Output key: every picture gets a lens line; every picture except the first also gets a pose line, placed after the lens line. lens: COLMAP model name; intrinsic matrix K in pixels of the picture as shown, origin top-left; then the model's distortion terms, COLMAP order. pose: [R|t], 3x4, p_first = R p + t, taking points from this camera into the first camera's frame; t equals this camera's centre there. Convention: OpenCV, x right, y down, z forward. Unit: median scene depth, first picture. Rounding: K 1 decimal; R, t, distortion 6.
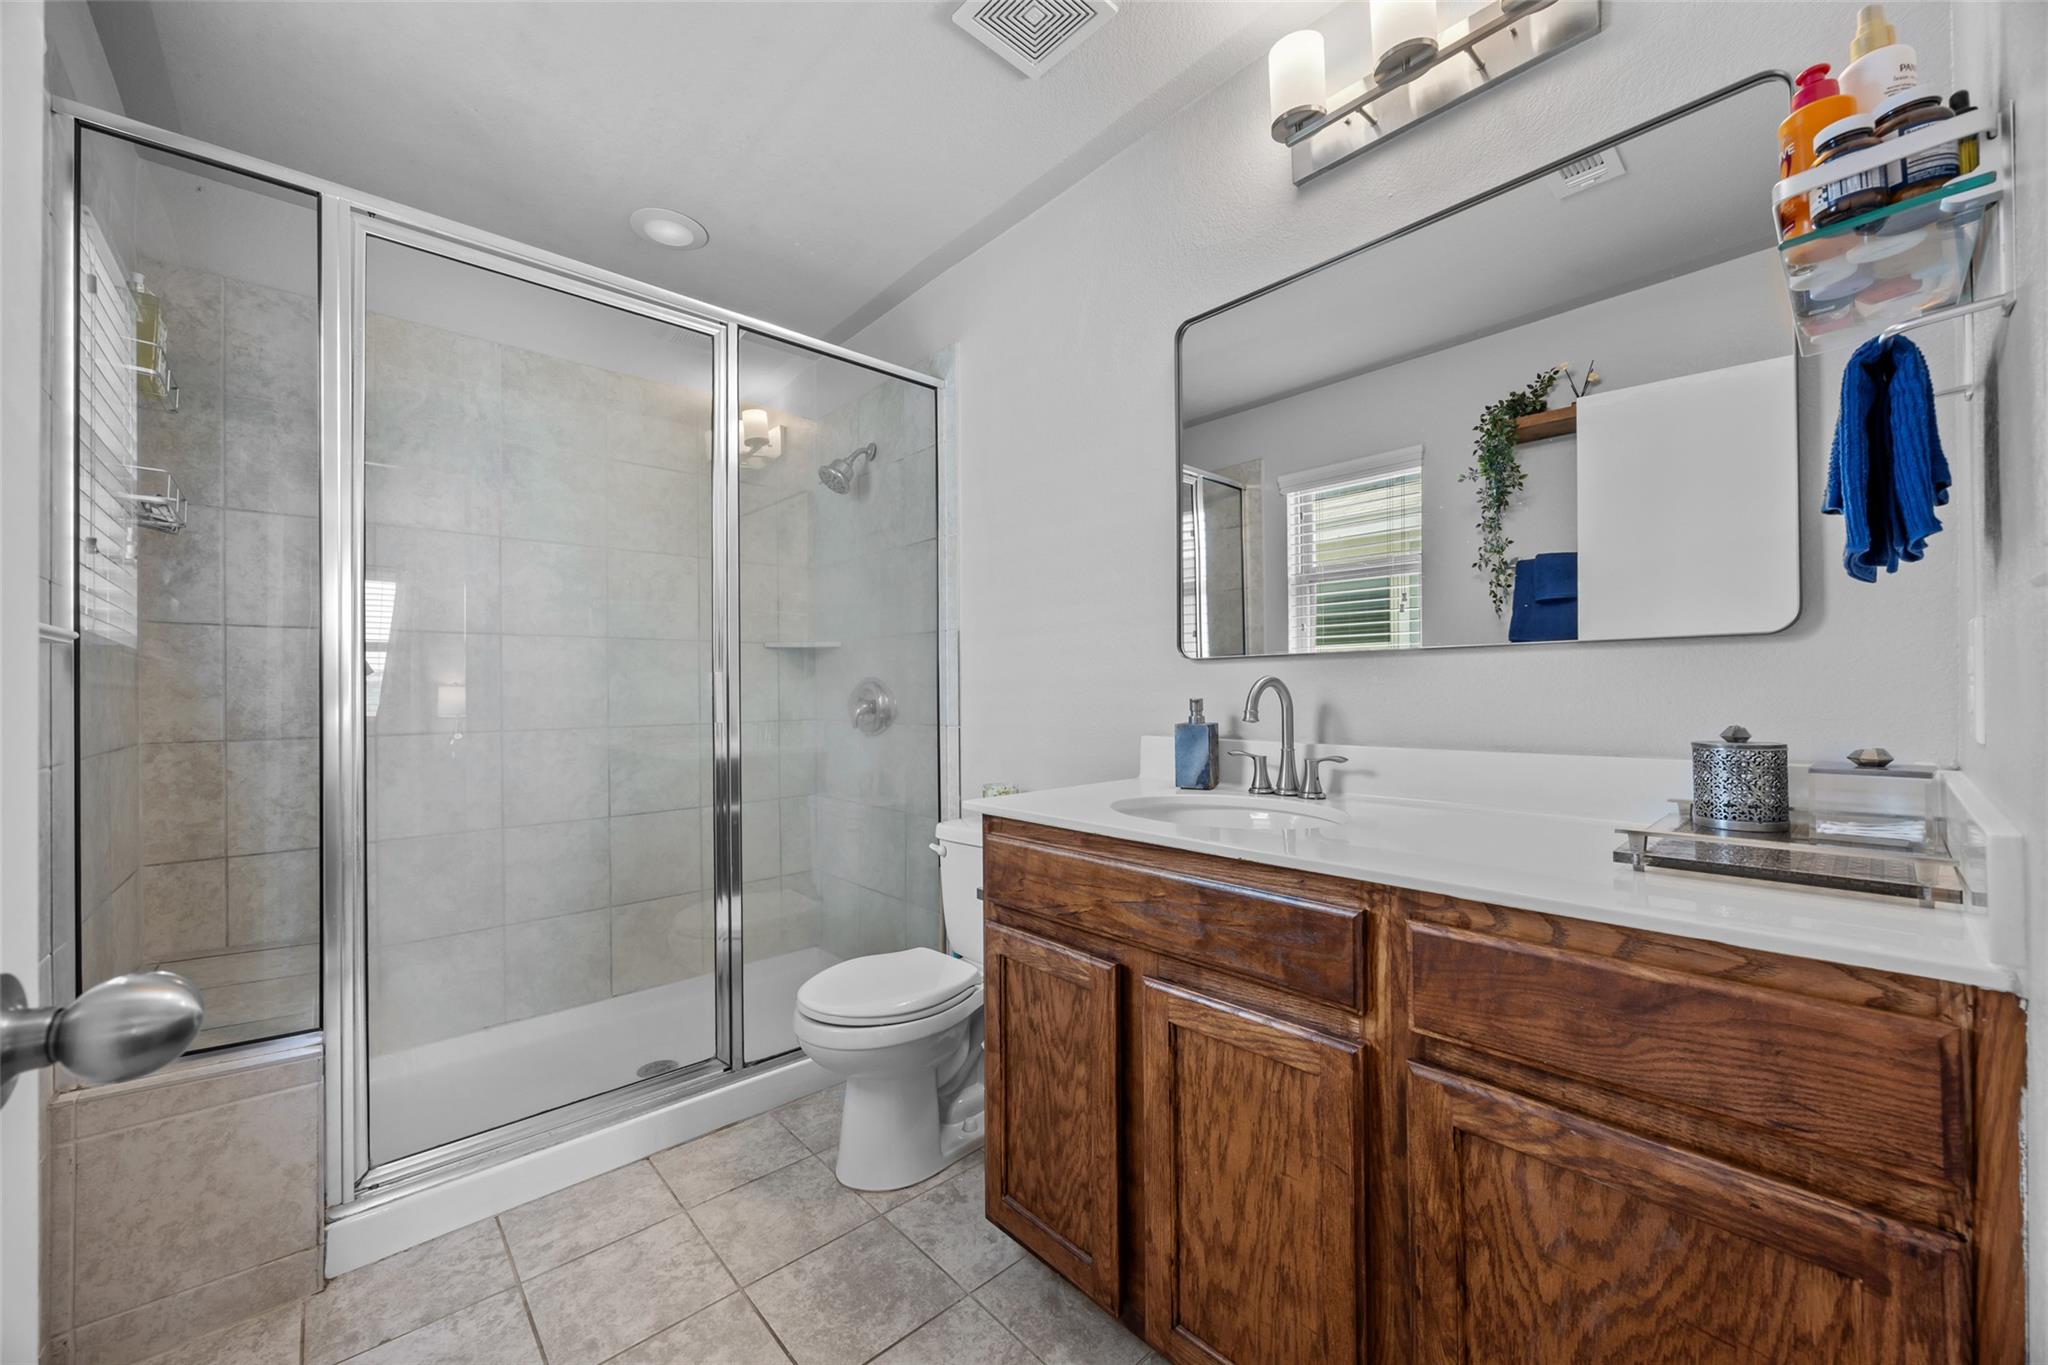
lens RADIAL K [[780.1, 0, 1017.4], [0, 780.1, 686.8], [0, 0, 1]] dist [-0.000184, 0.000166]
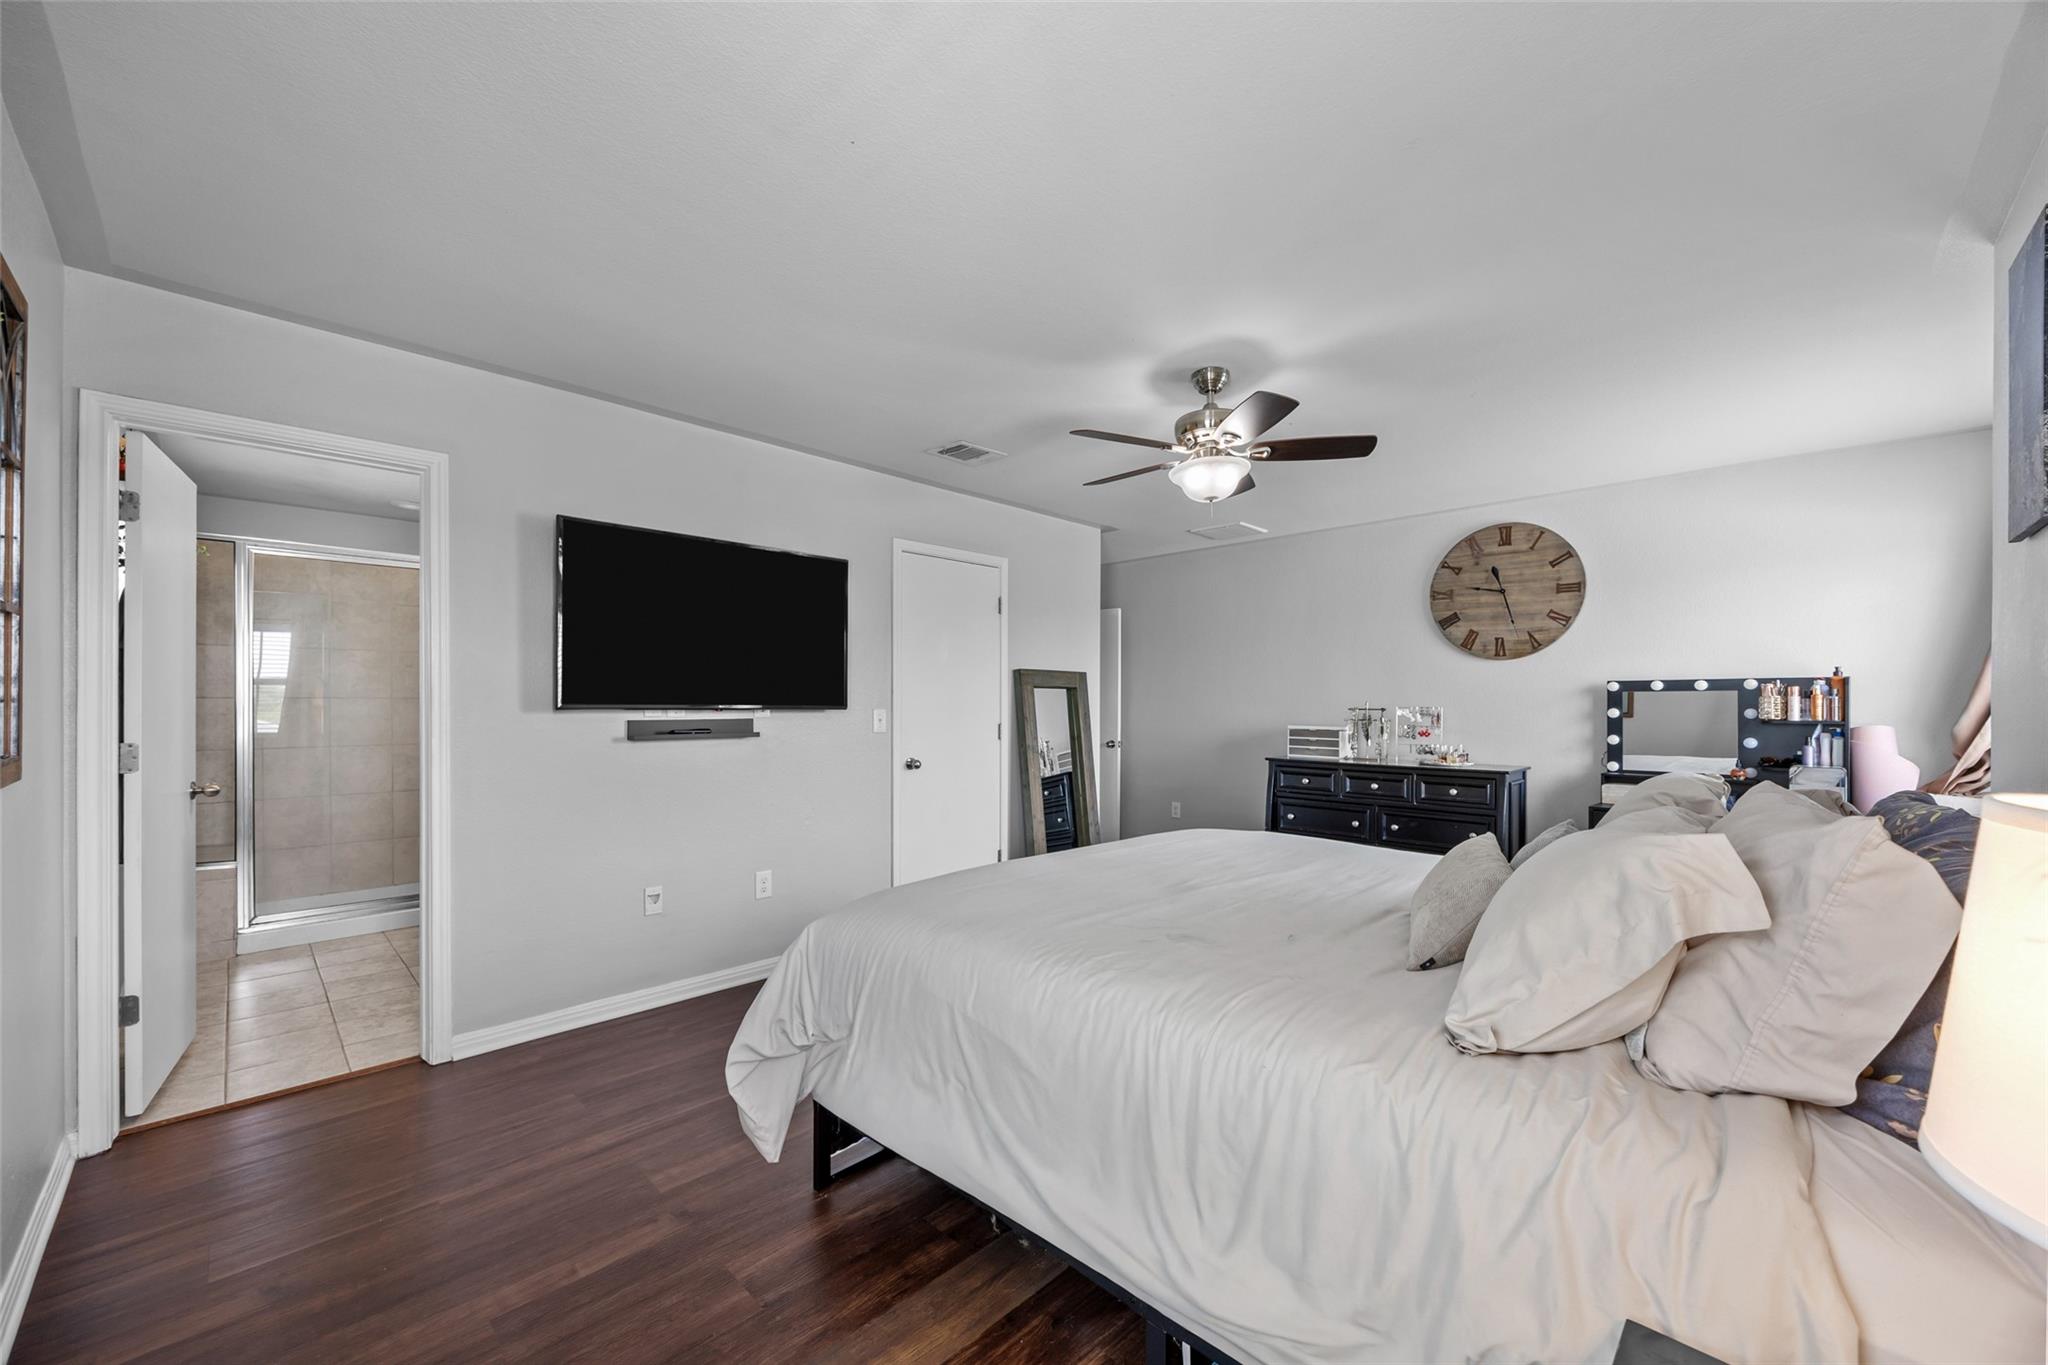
lens RADIAL K [[780.1, 0, 1028.7], [0, 780.1, 692.4], [0, 0, 1]] dist [-0.000184, 0.000166]
pose [[0.997664, -0.001091, 0.068307, 1.058081], [0.001039, 0.999999, 0.000792, -0.089288], [-0.068308, -0.000719, 0.997664, -1.195510]]
